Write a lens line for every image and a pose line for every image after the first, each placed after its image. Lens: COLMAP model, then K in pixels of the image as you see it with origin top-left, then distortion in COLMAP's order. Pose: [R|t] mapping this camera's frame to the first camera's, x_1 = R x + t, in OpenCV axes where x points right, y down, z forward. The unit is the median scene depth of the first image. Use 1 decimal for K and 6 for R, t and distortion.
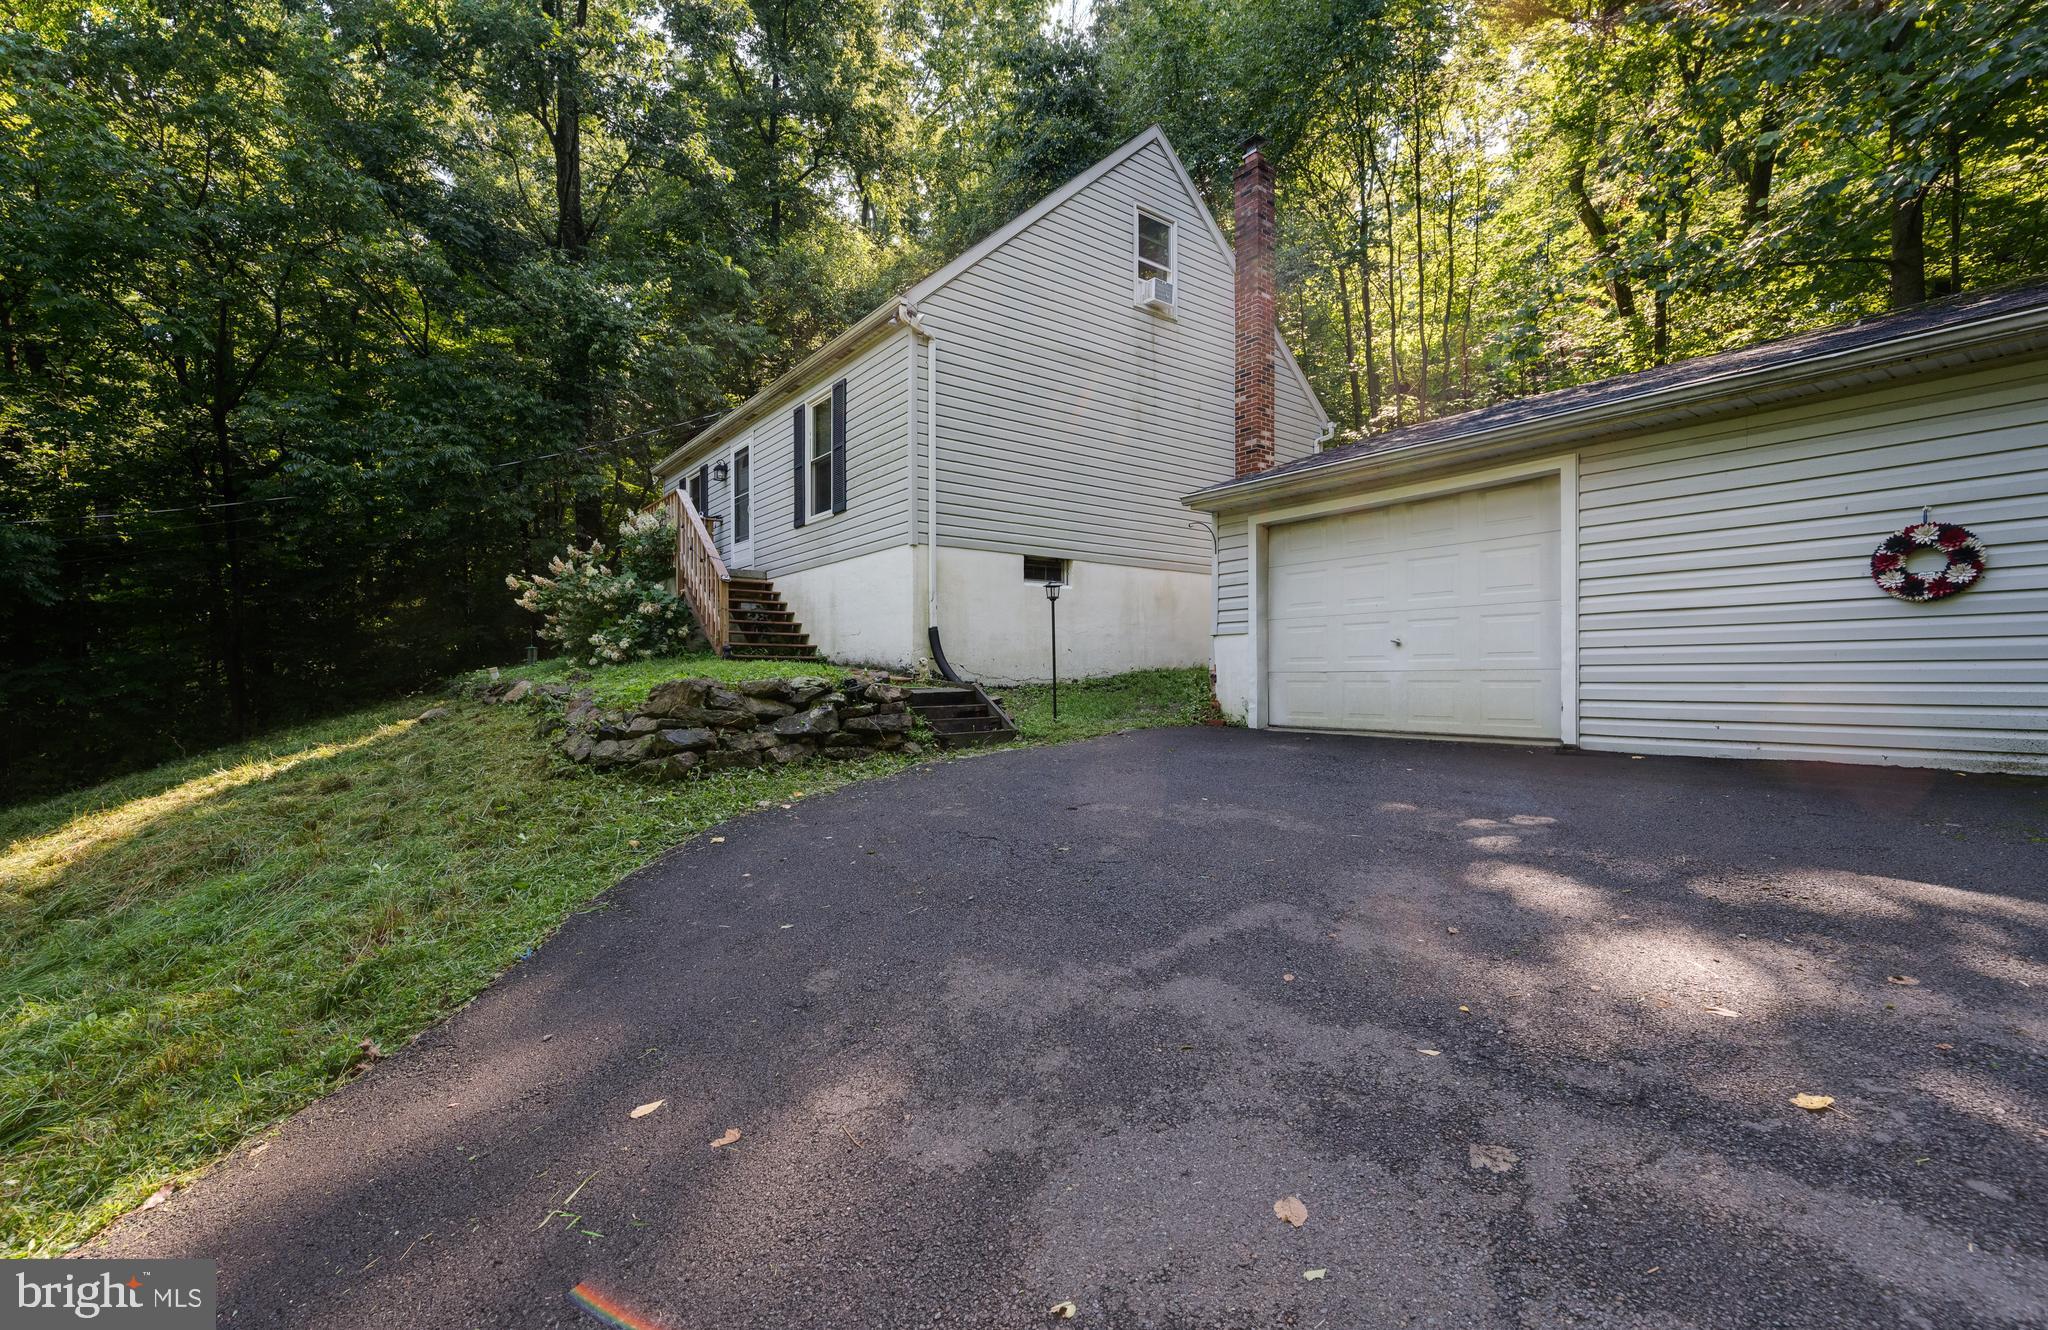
lens RADIAL K [[862.8, 0, 971.0], [0, 862.8, 678.5], [0, 0, 1]] dist [0.008169, -0.000265]
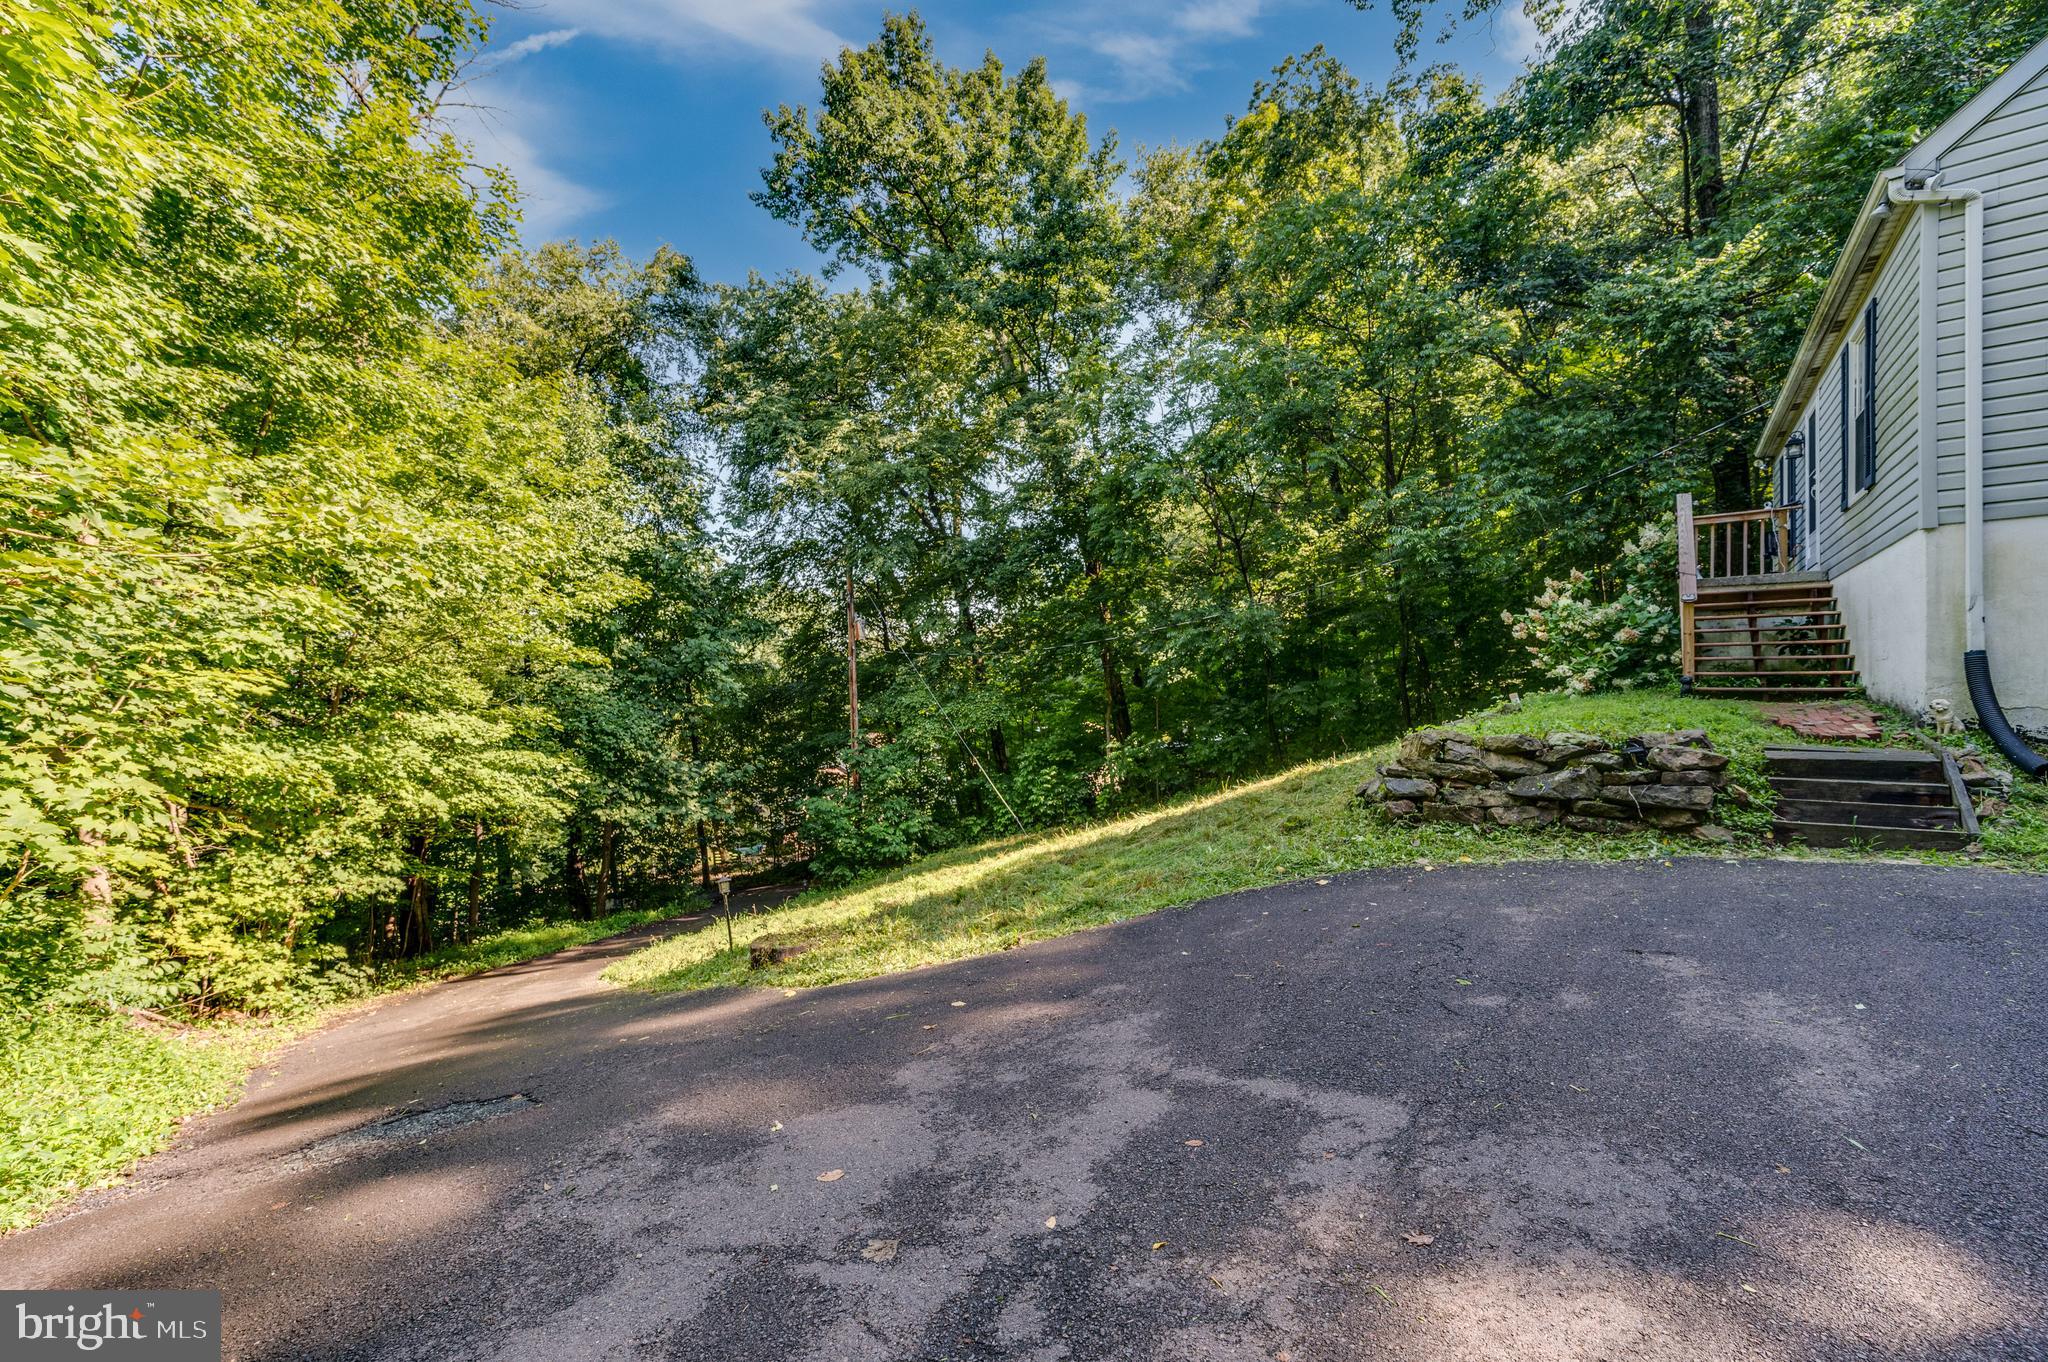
lens RADIAL K [[802.6, 0, 1033.1], [0, 802.6, 686.0], [0, 0, 1]] dist [0.006435, -0.000063]
pose [[0.308244, -0.001141, -0.951307, 0.425139], [0.009296, 0.999955, 0.001813, -0.056488], [0.951262, -0.009403, 0.308241, 0.212386]]
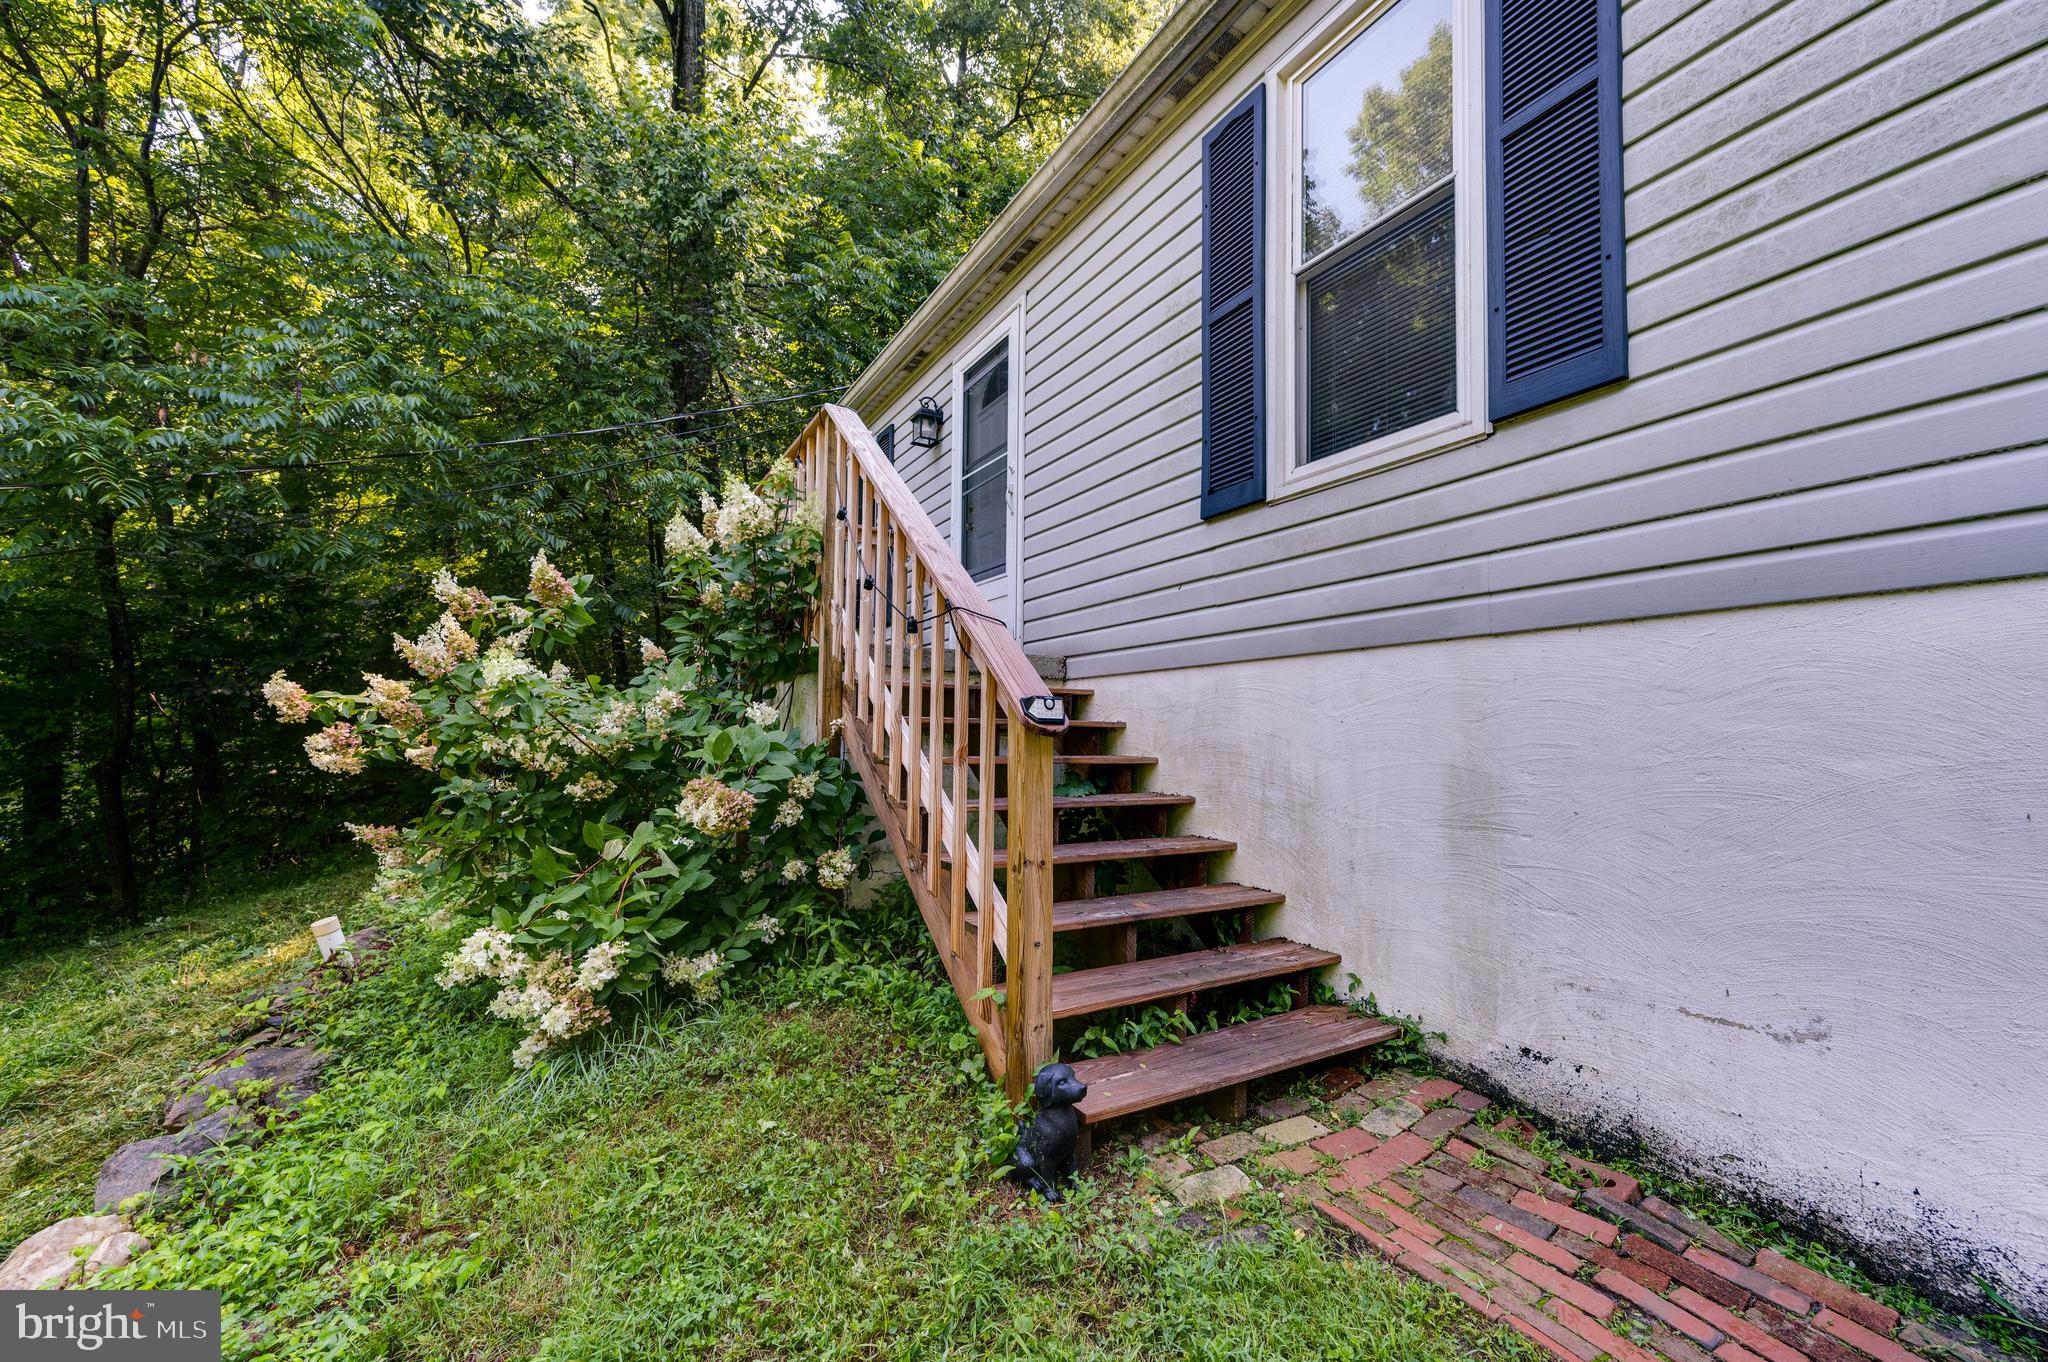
lens RADIAL K [[826.3, 0, 1060.7], [0, 826.3, 685.3], [0, 0, 1]] dist [0.003326, 0.000045]
pose [[0.998639, 0.003347, -0.052042, -0.421066], [-0.006471, 0.998178, -0.059983, -0.172962], [0.051747, 0.060238, 0.996842, 1.250275]]
